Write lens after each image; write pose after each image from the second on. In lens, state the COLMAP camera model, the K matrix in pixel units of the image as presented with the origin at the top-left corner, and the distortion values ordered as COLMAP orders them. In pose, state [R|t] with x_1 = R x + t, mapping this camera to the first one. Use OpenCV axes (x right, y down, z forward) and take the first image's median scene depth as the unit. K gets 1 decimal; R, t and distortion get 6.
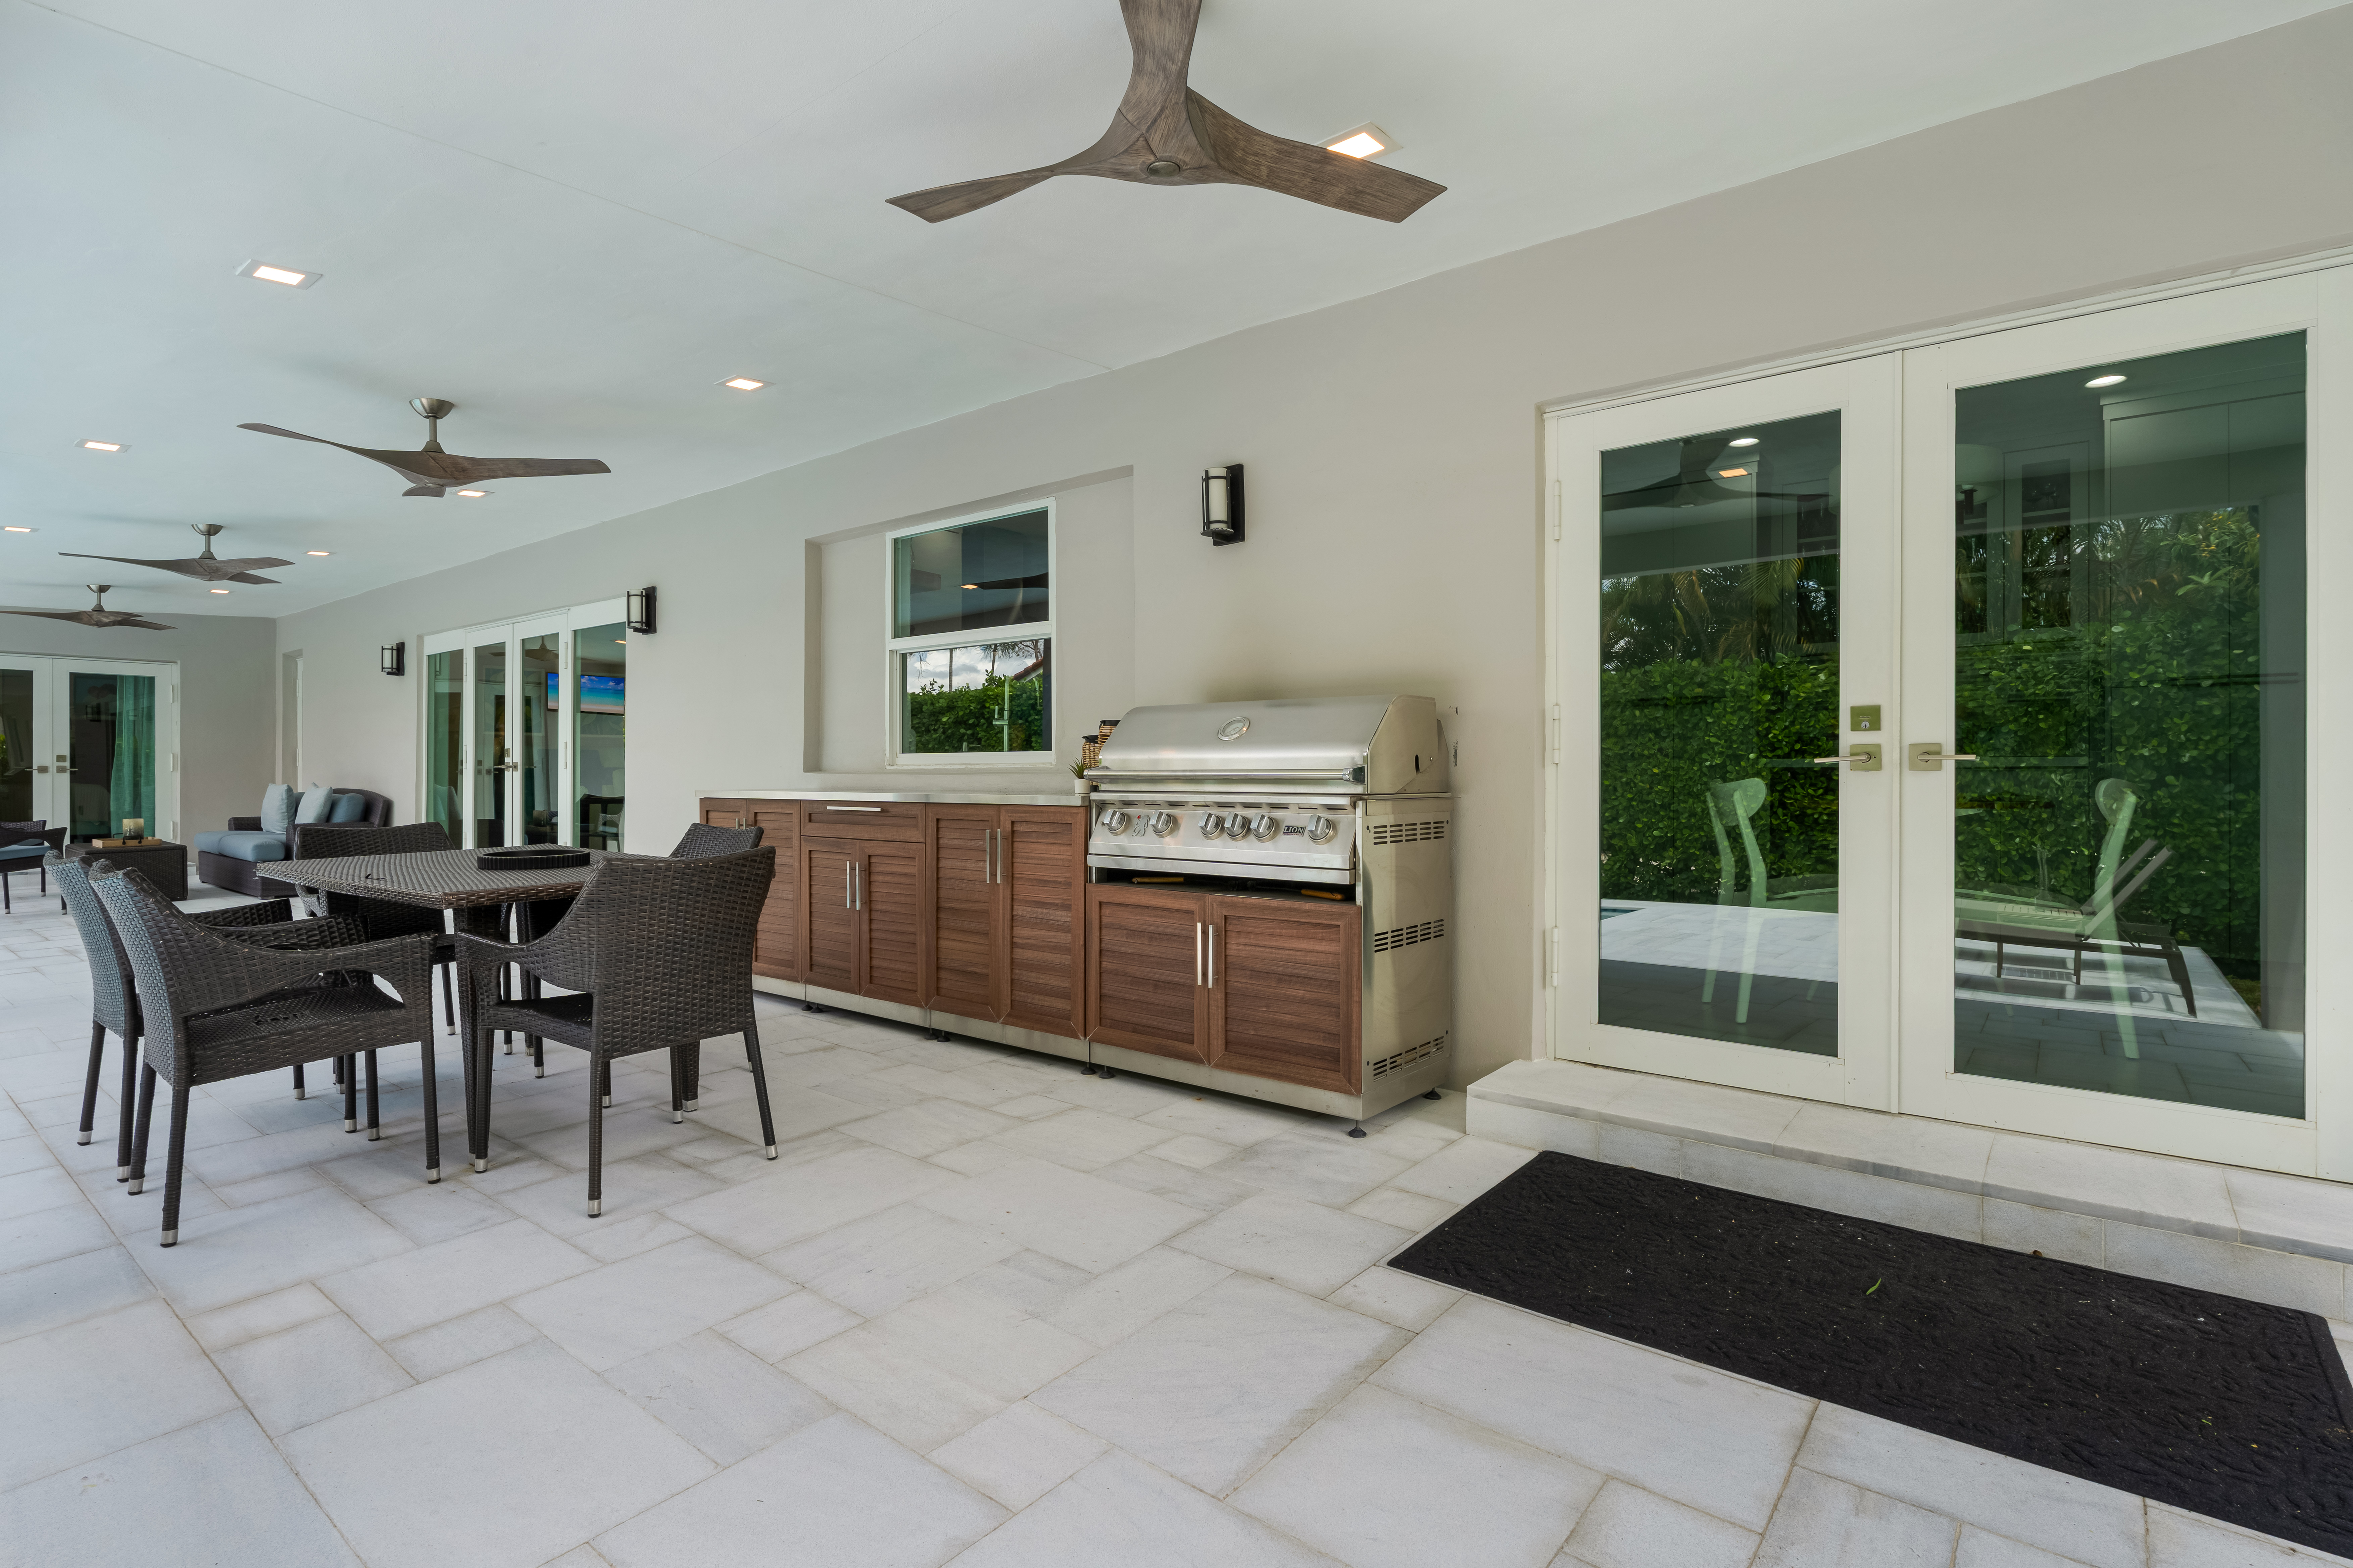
lens RADIAL K [[1133.6, 0, 1165.2], [0, 1133.6, 782.5], [0, 0, 1]] dist [0.001832, -0.002185]
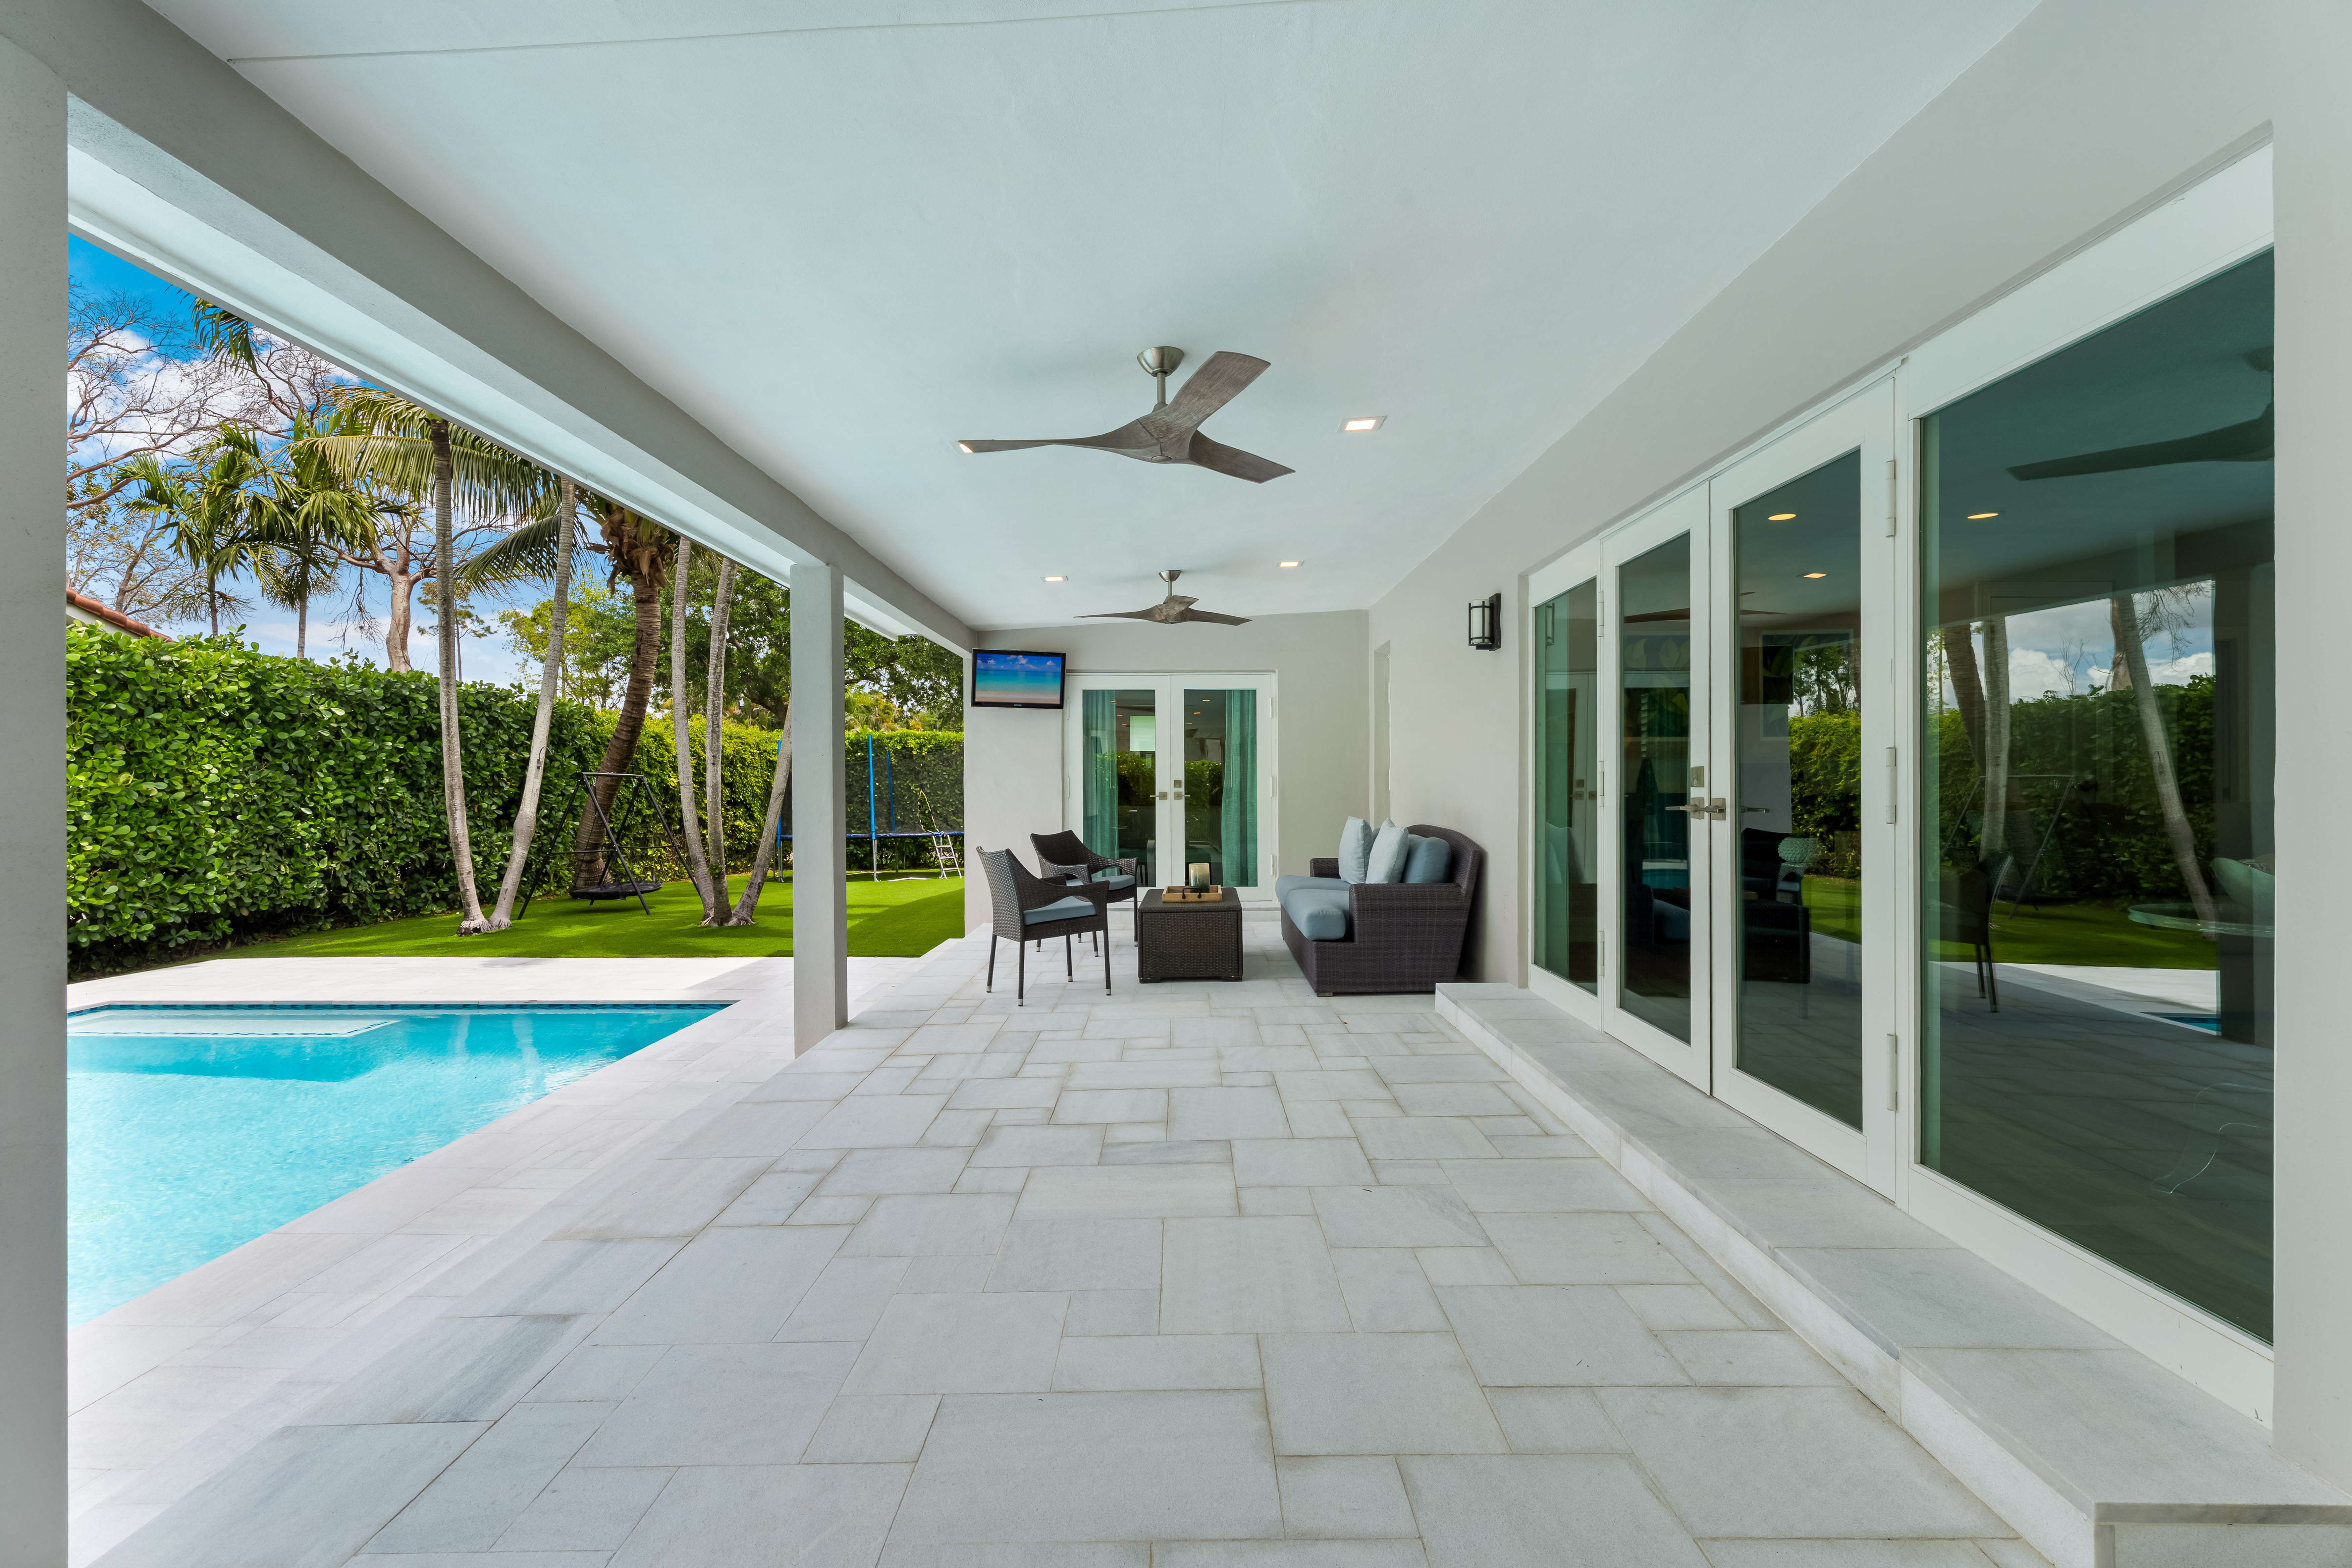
lens RADIAL K [[1071.1, 0, 1164.9], [0, 1071.1, 768.9], [0, 0, 1]] dist [0.002599, 0.000339]
pose [[0.619080, -0.013483, -0.785212, -0.893177], [-0.002632, 0.999811, -0.019243, -0.048916], [0.785324, 0.013979, 0.618928, 1.354791]]
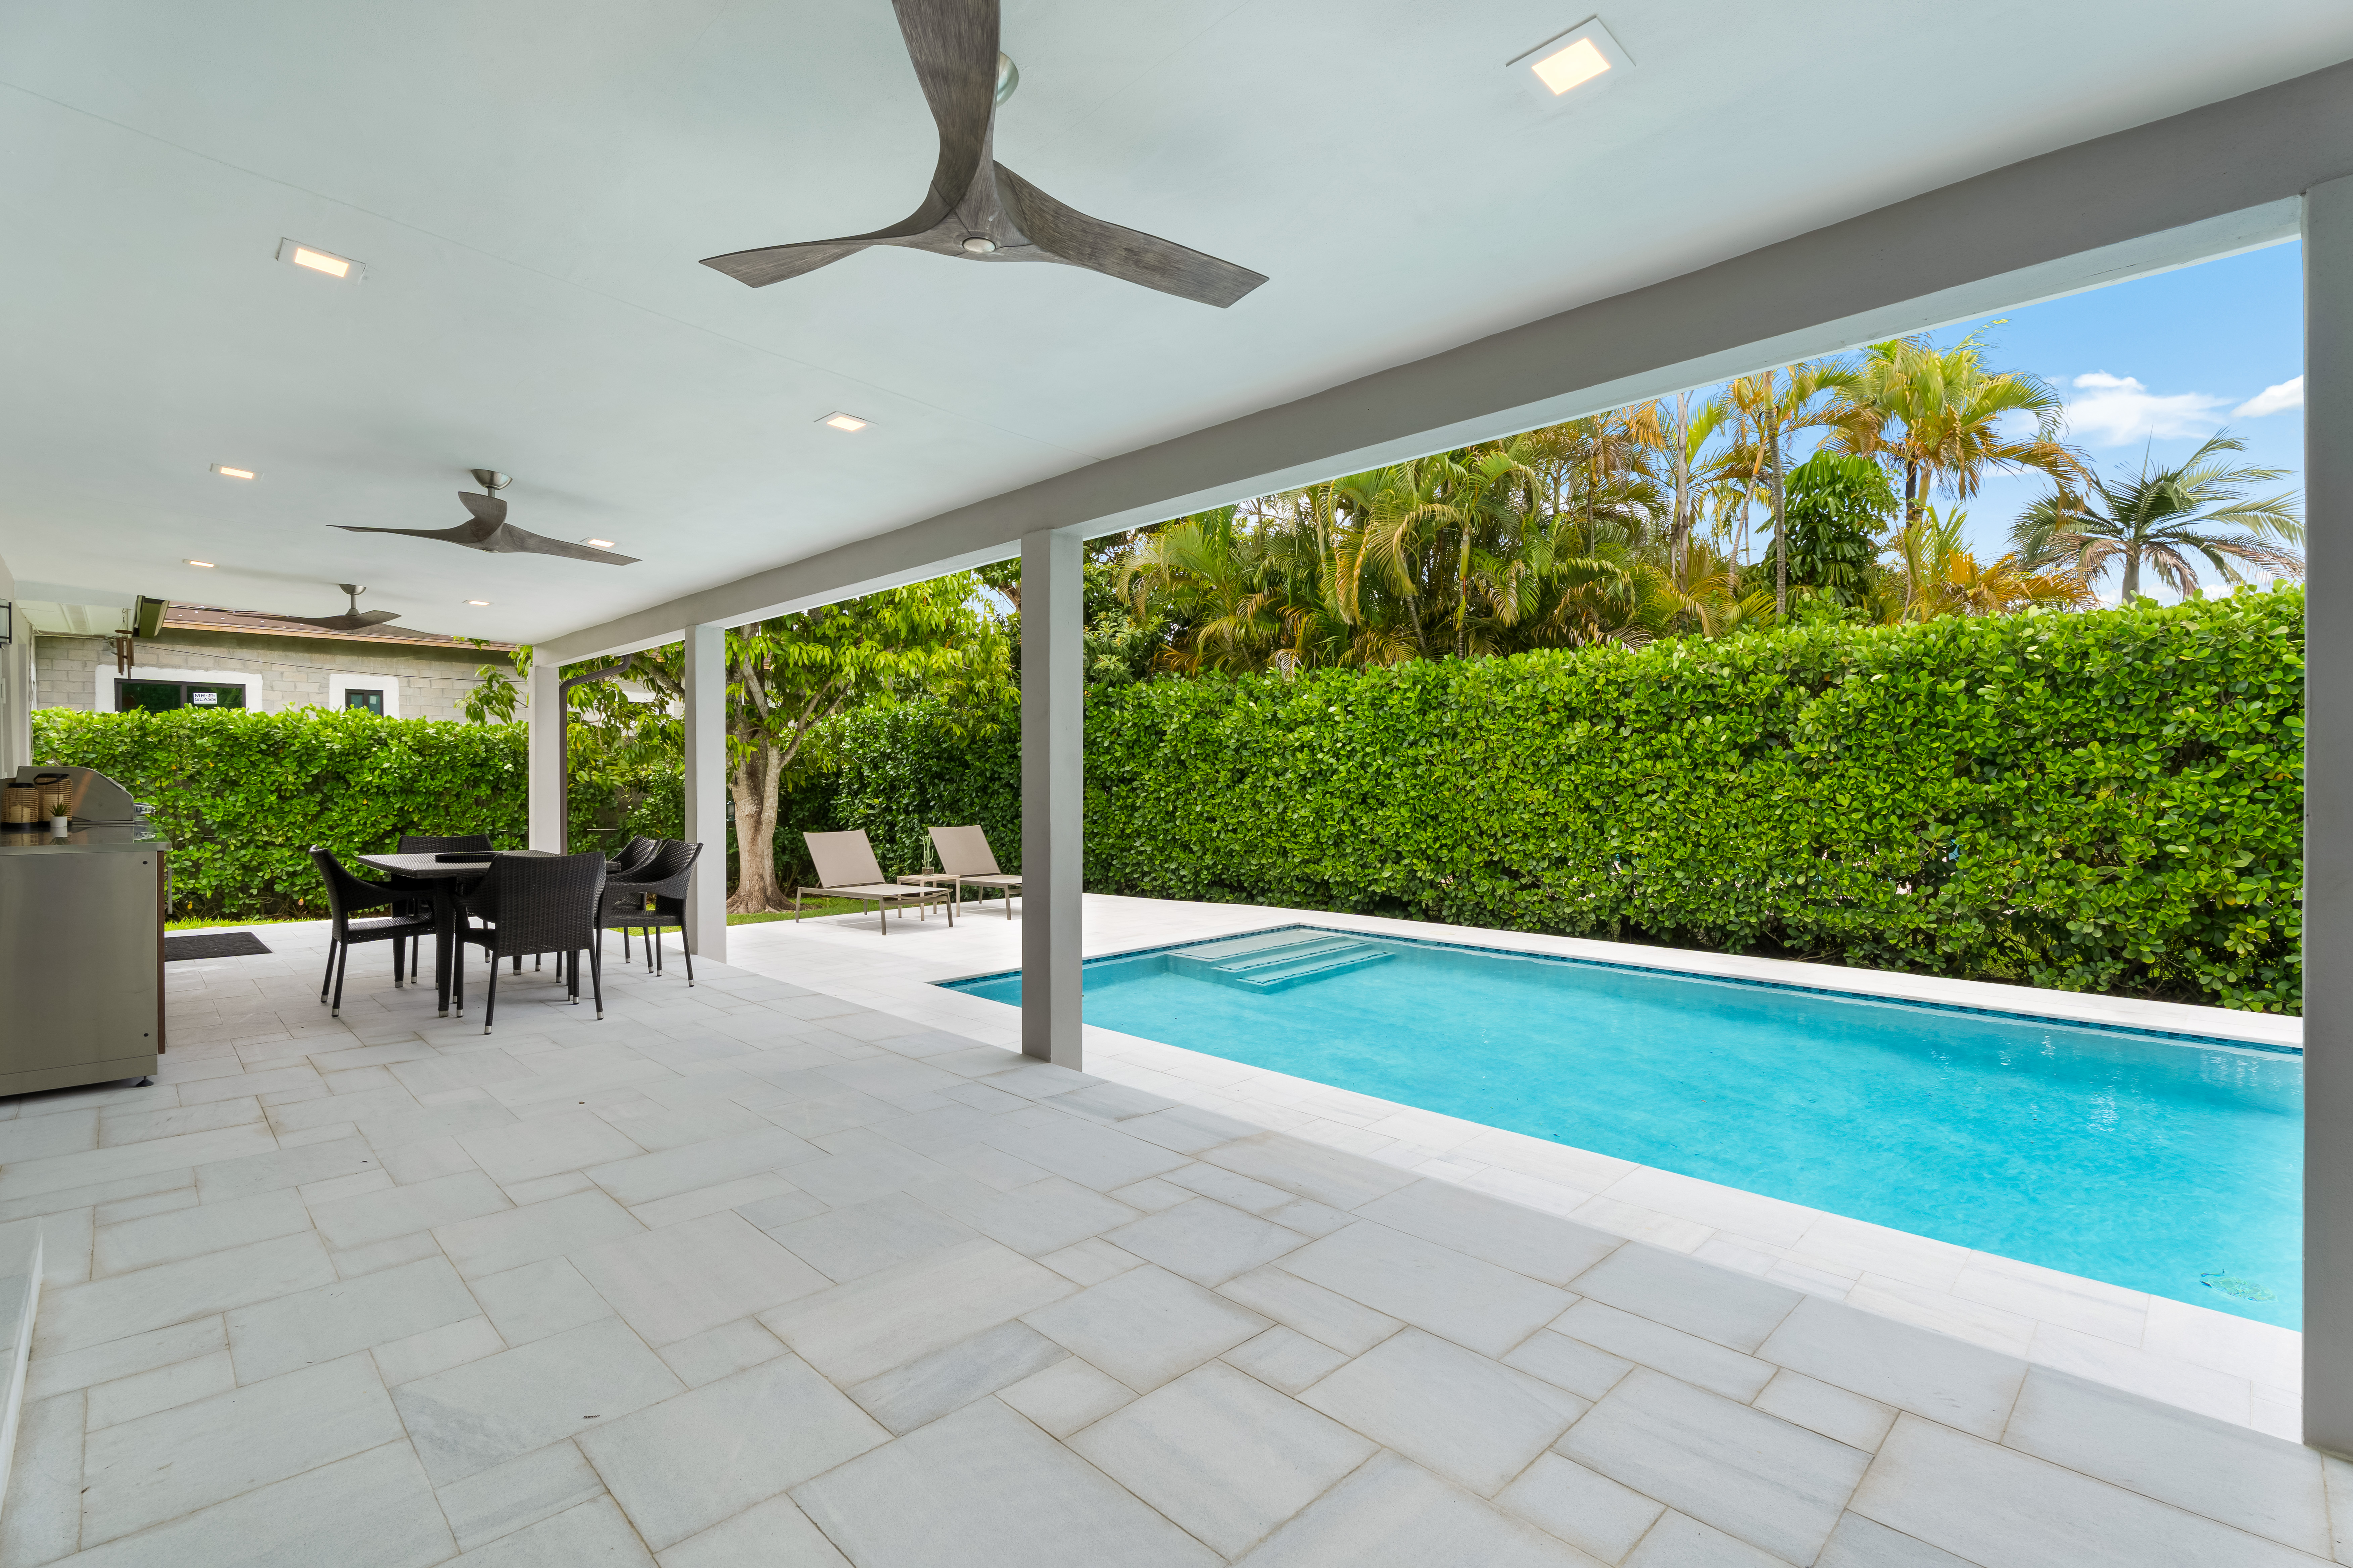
lens RADIAL K [[1071.5, 0, 1161.6], [0, 1071.5, 778.2], [0, 0, 1]] dist [0.002599, 0.000339]
pose [[-0.993161, 0.003092, 0.116711, -1.819769], [0.004375, 0.999933, 0.010741, -0.064705], [-0.116670, 0.011178, -0.993108, 2.518984]]
